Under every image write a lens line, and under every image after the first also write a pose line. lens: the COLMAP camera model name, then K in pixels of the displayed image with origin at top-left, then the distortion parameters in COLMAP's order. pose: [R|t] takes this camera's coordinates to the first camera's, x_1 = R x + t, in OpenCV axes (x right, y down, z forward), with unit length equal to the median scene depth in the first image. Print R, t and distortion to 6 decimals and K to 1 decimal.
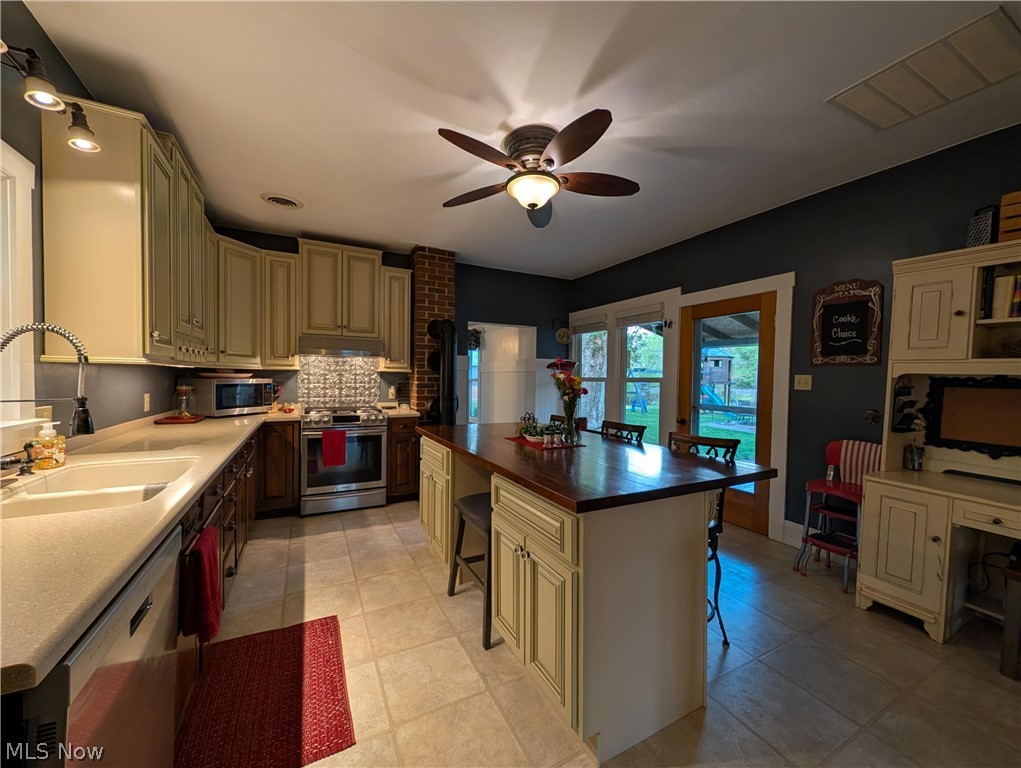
lens RADIAL K [[393.7, 0, 509.9], [0, 393.7, 386.5], [0, 0, 1]] dist [0.002927, 0.000123]
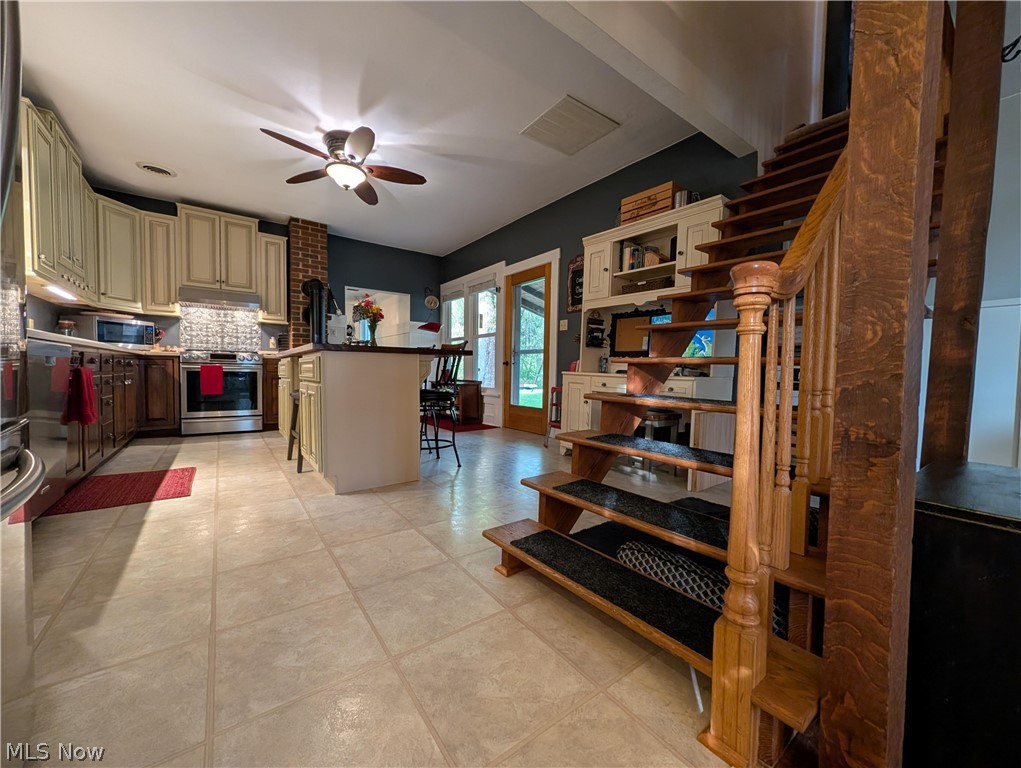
lens RADIAL K [[393.7, 0, 509.9], [0, 393.7, 386.5], [0, 0, 1]] dist [0.002927, 0.000123]
pose [[0.988163, -0.005112, 0.153321, 0.276006], [0.002457, 0.999844, 0.017501, 0.160812], [-0.153387, -0.016917, 0.988021, -0.341343]]
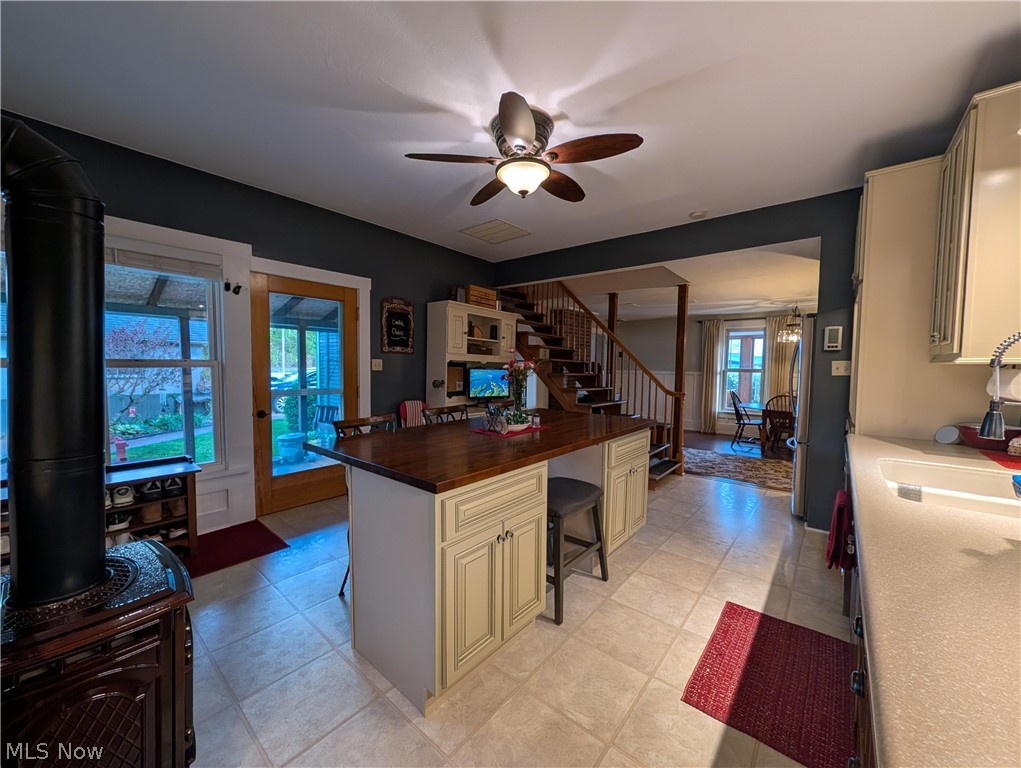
lens RADIAL K [[393.7, 0, 509.9], [0, 393.7, 386.5], [0, 0, 1]] dist [0.002927, 0.000123]
pose [[-0.383186, -0.069936, 0.921020, -0.570313], [0.005486, 0.996940, 0.077984, -0.033202], [-0.923655, 0.034935, -0.381630, 0.931833]]
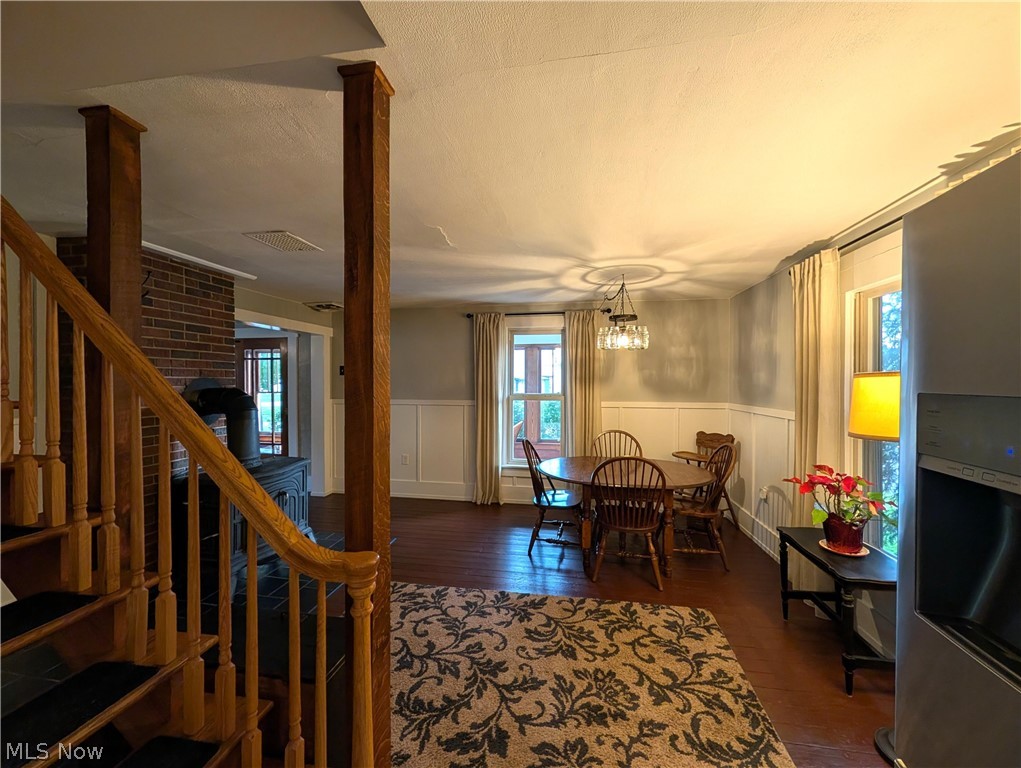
lens RADIAL K [[393.7, 0, 509.9], [0, 393.7, 386.5], [0, 0, 1]] dist [0.002927, 0.000123]
pose [[-0.791664, -0.021629, 0.610574, 0.200995], [0.002990, 0.999224, 0.039274, -0.034518], [-0.610949, 0.032917, -0.790985, 0.017738]]
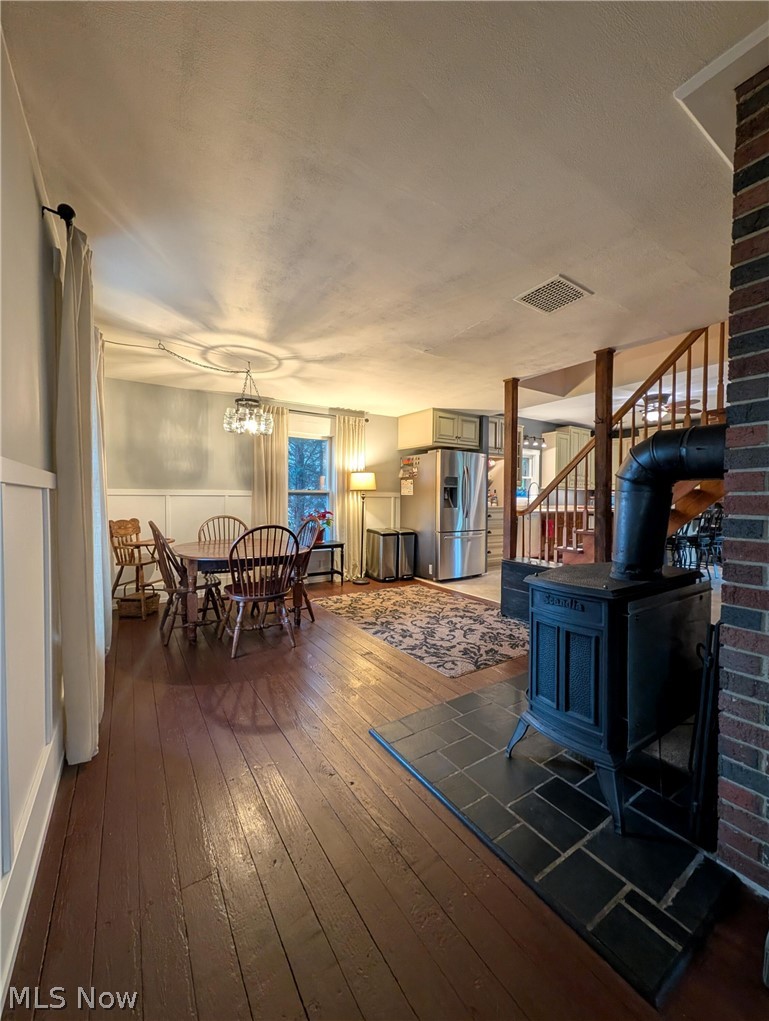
lens RADIAL K [[393.7, 0, 381.0], [0, 393.7, 512.3], [0, 0, 1]] dist [0.002927, 0.000123]
pose [[0.091695, 0.018418, -0.995617, 1.610694], [-0.025754, 0.999538, 0.016119, 0.094389], [0.995454, 0.024163, 0.092127, -0.650846]]
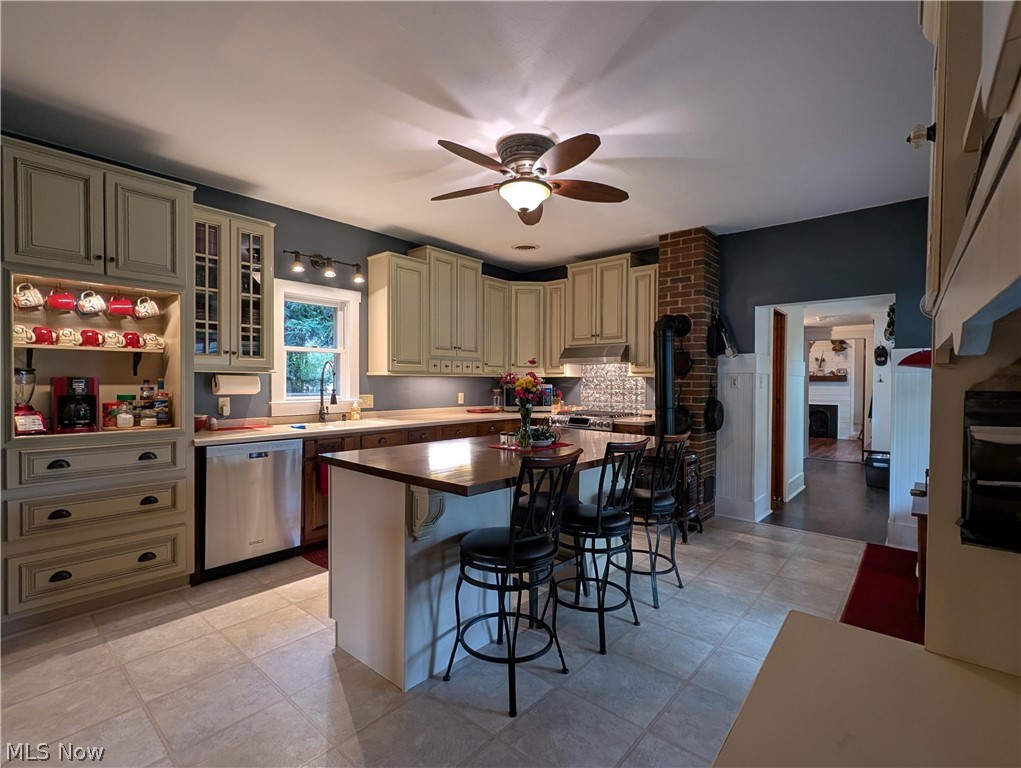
lens RADIAL K [[481.8, 0, 506.8], [0, 481.8, 387.2], [0, 0, 1]] dist [0.000859, 0.000118]
pose [[0.365345, 0.000215, -0.930872, 0.780176], [-0.024053, 0.999668, -0.009209, 0.006777], [0.930561, 0.025754, 0.365229, 0.338262]]
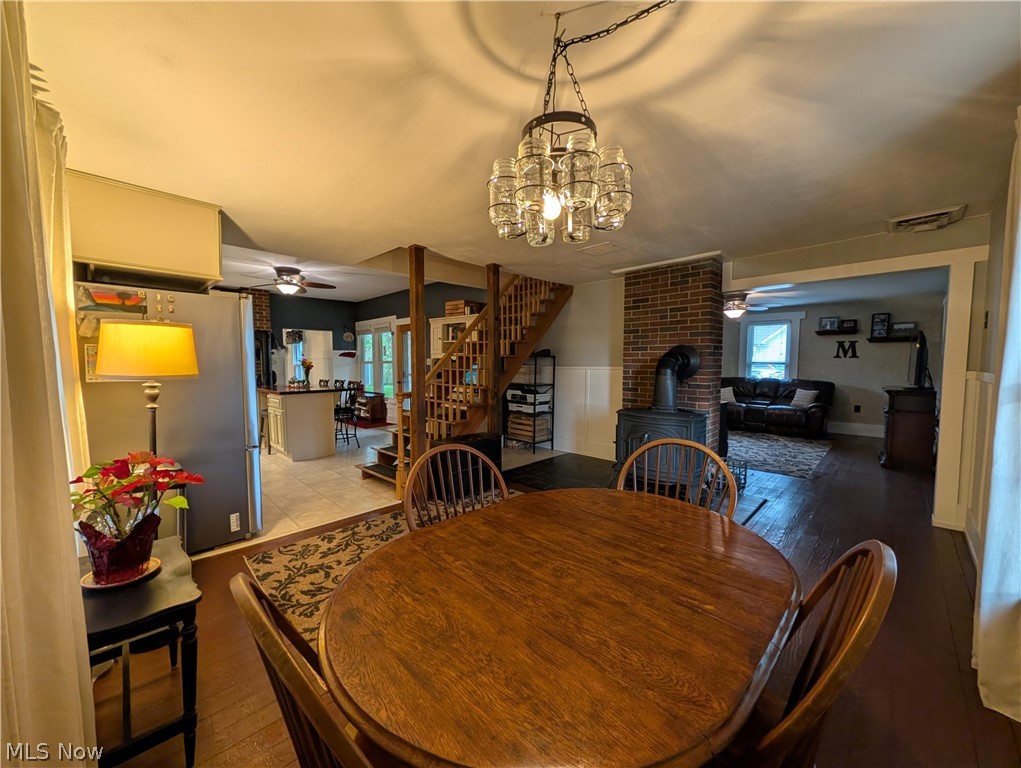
lens RADIAL K [[393.7, 0, 509.9], [0, 393.7, 386.5], [0, 0, 1]] dist [0.002927, 0.000123]
pose [[0.953282, -0.035169, 0.300028, 0.415593], [0.023166, 0.998786, 0.043472, 0.039606], [-0.301193, -0.034490, 0.952939, -1.228278]]
